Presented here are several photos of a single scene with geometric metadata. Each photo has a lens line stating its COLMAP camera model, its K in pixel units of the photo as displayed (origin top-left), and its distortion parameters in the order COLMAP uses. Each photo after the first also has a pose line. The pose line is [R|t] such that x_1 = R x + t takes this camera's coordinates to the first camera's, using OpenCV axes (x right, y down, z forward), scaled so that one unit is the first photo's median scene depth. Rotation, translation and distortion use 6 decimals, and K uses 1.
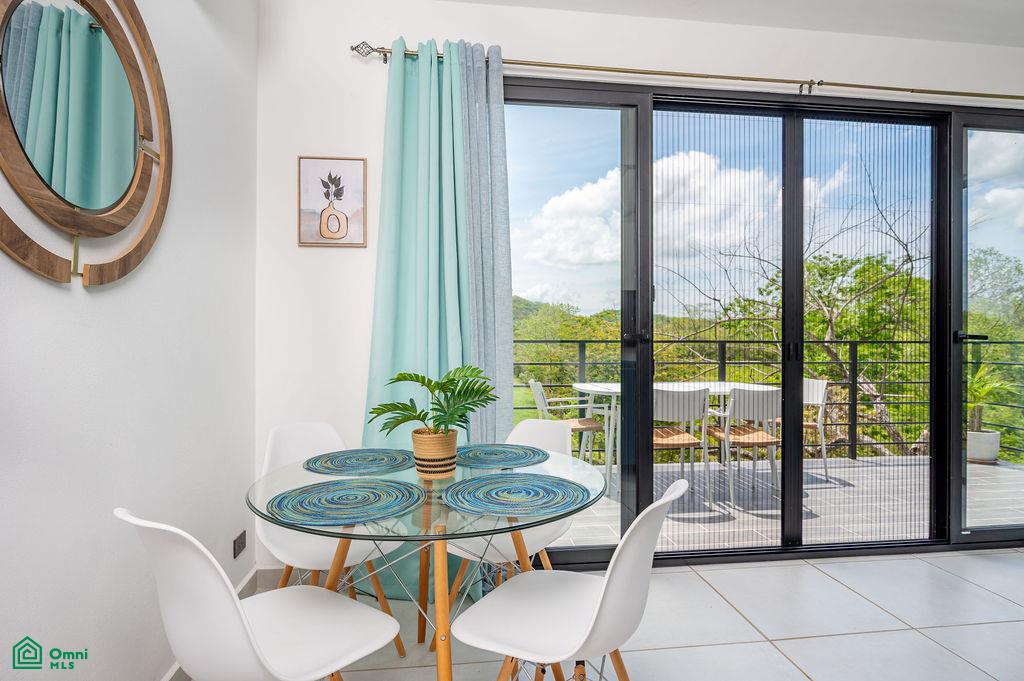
lens RADIAL K [[534.8, 0, 512.0], [0, 534.8, 340.5], [0, 0, 1]] dist [0.022522, 0.000053]
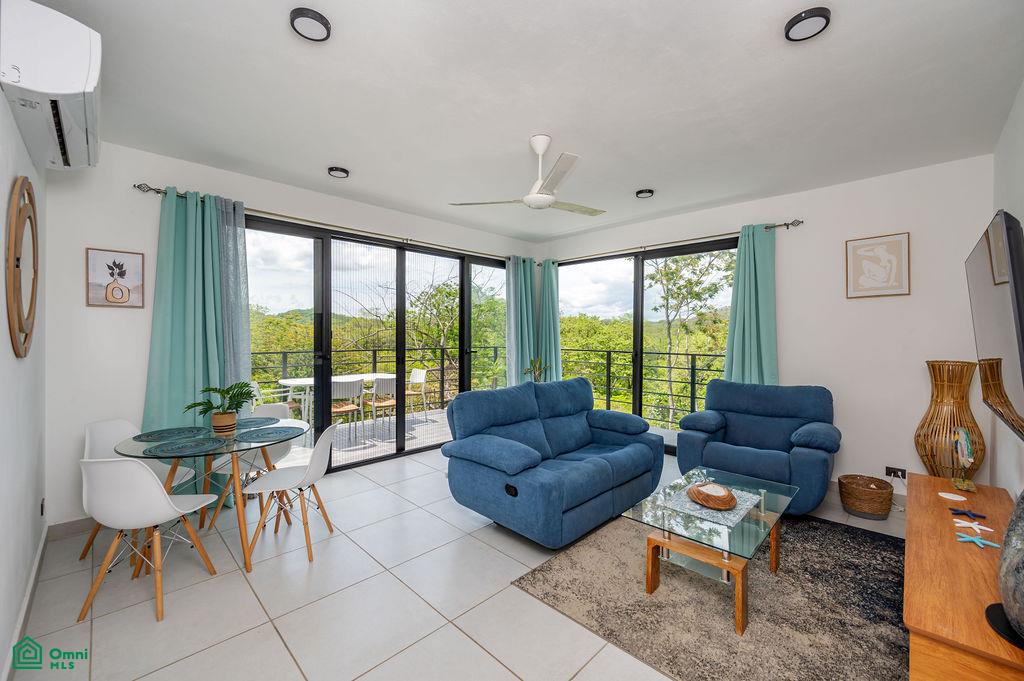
lens RADIAL K [[399.1, 0, 505.0], [0, 399.1, 334.9], [0, 0, 1]] dist [-0.000544, 0.000024]
pose [[0.790694, 0.005204, 0.612190, -0.095546], [-0.003077, 0.999985, -0.004527, -0.059513], [-0.612204, 0.001696, 0.790698, -0.401143]]
